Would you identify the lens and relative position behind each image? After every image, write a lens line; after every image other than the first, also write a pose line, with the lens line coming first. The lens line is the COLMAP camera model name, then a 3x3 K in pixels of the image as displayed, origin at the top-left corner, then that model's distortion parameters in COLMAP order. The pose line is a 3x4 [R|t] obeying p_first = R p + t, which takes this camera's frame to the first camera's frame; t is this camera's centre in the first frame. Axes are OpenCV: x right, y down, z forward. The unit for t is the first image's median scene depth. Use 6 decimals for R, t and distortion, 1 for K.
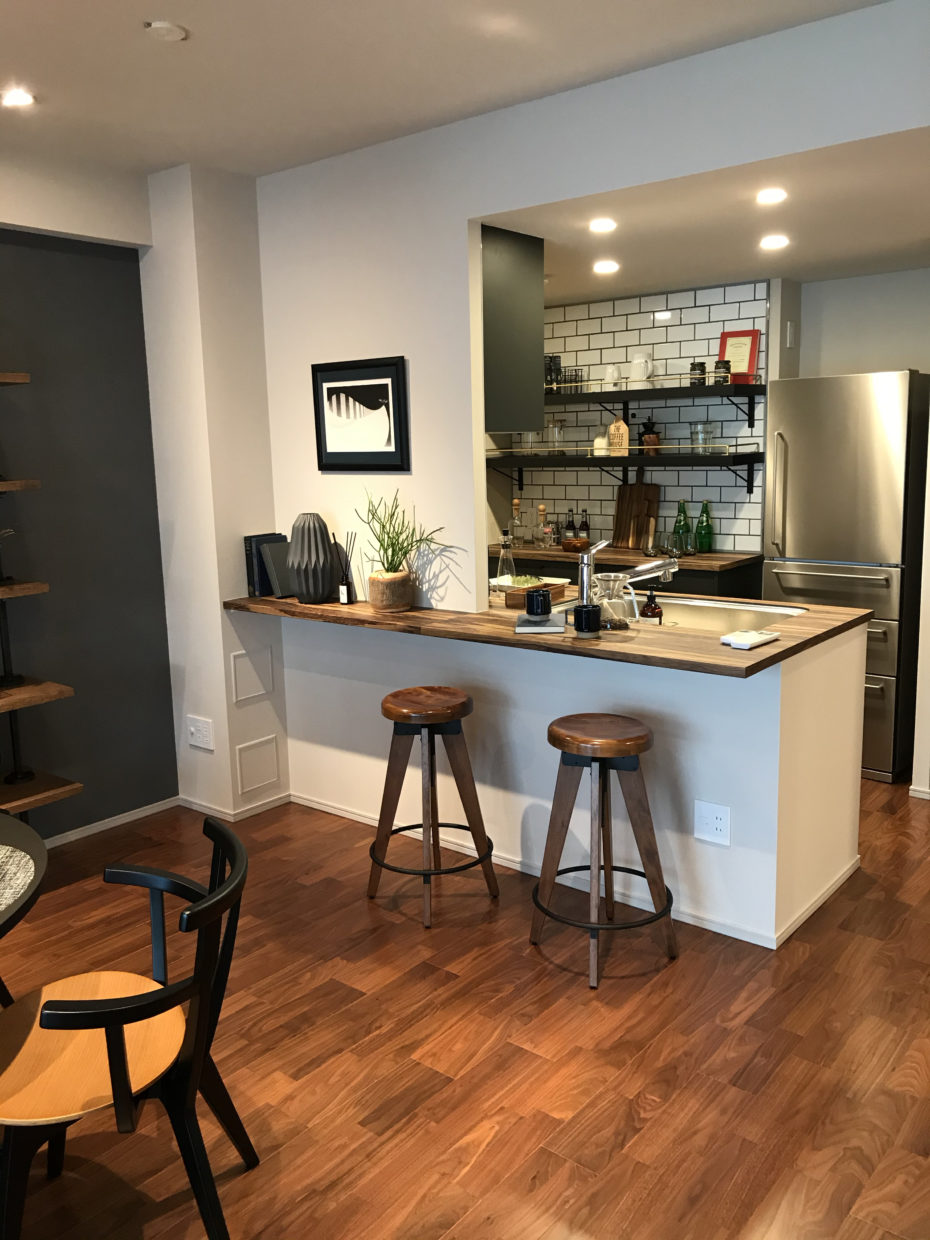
lens RADIAL K [[1014.7, 0, 466.0], [0, 1014.7, 610.0], [0, 0, 1]] dist [0.009808, 0.012437]
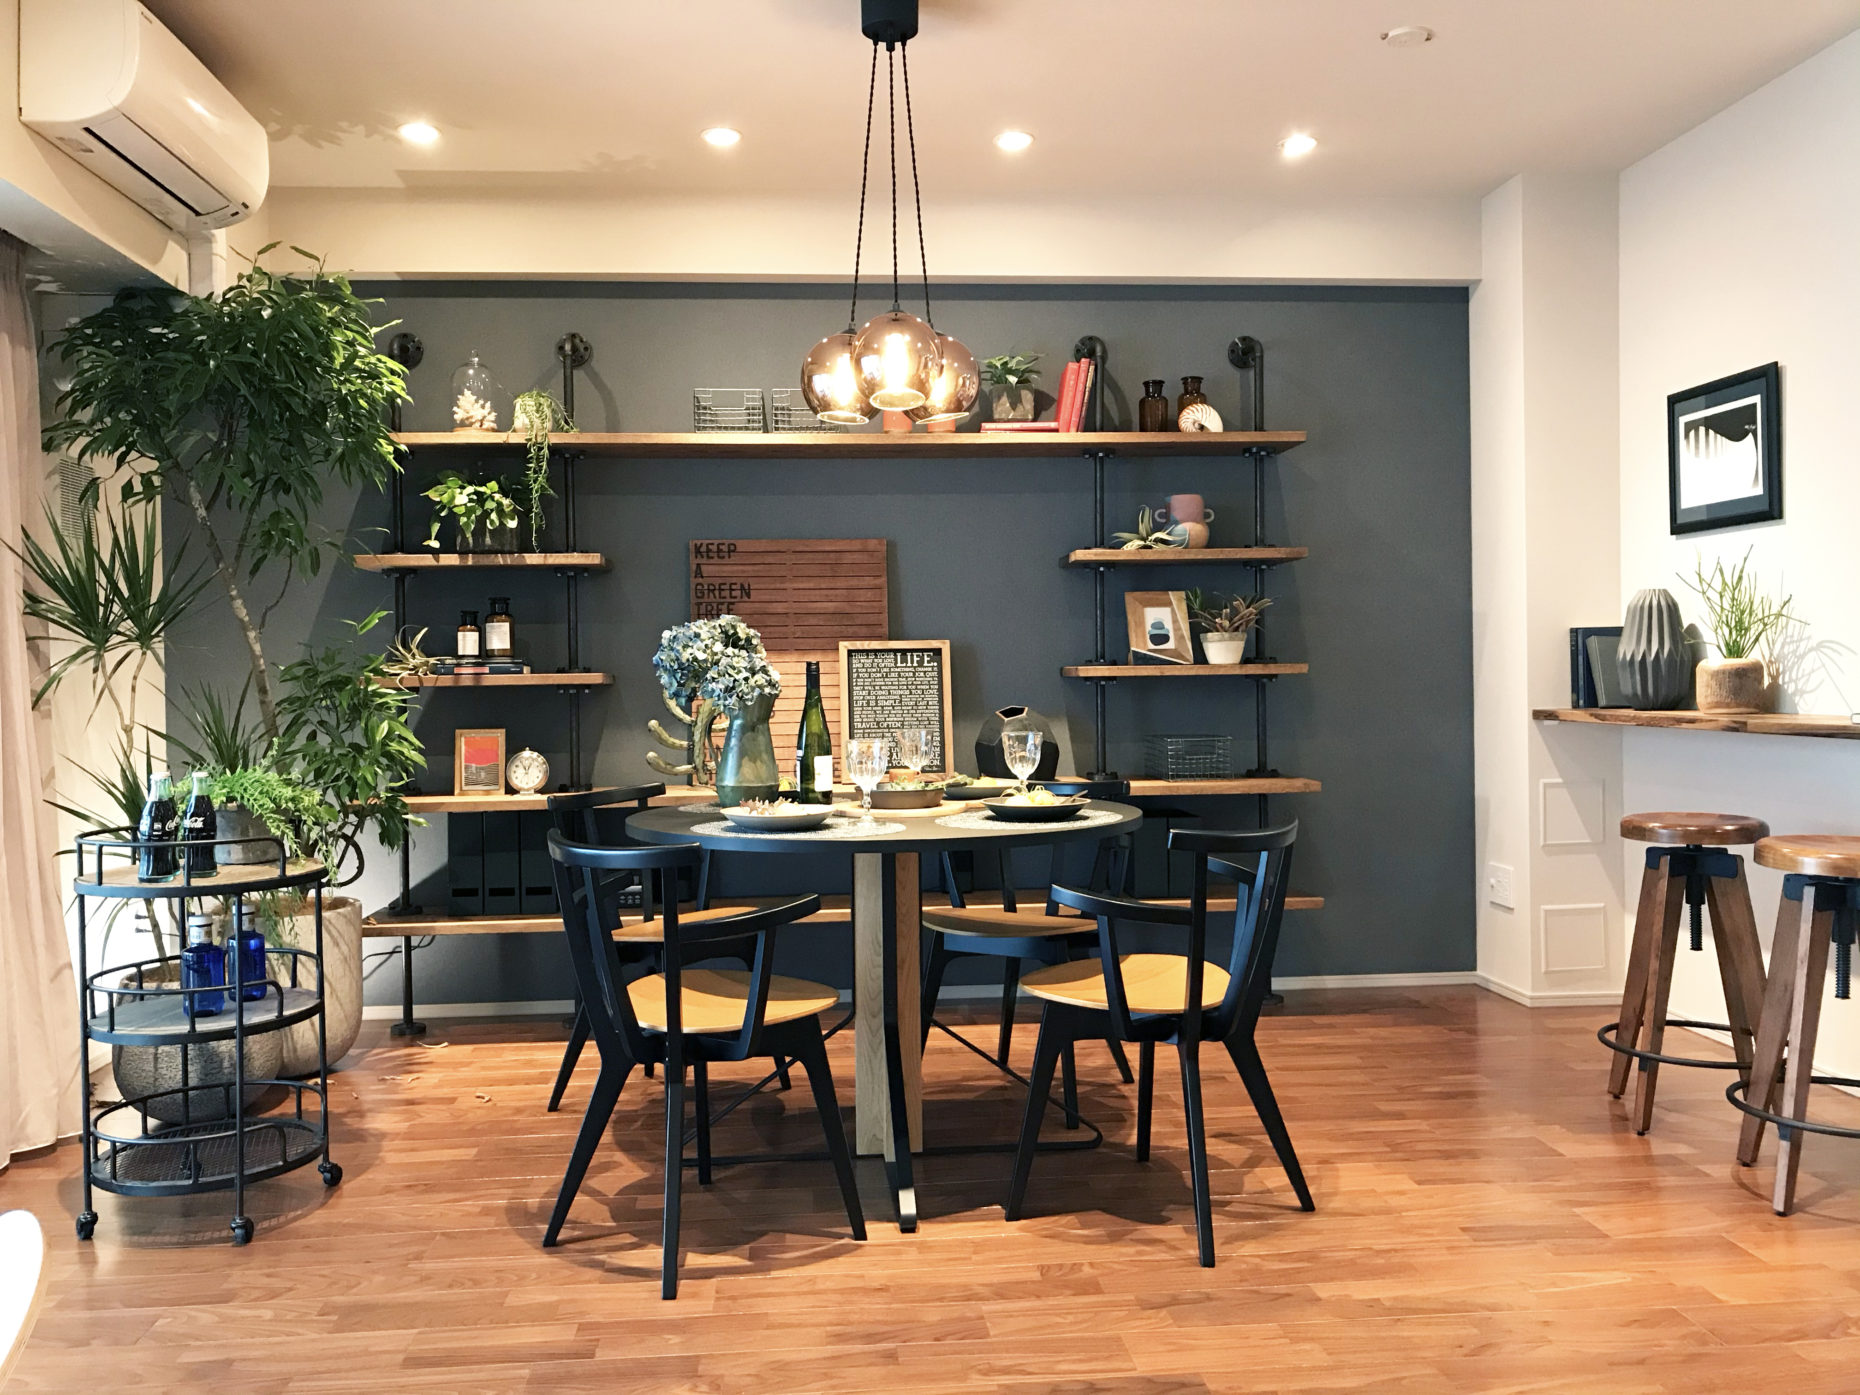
lens RADIAL K [[1522.0, 0, 935.5], [0, 1522.0, 701.7], [0, 0, 1]] dist [0.009808, 0.012437]
pose [[0.705000, 0.023699, -0.708811, 0.269647], [-0.108594, 0.991263, -0.074867, 0.124627], [0.700844, 0.129754, 0.701414, -0.135628]]
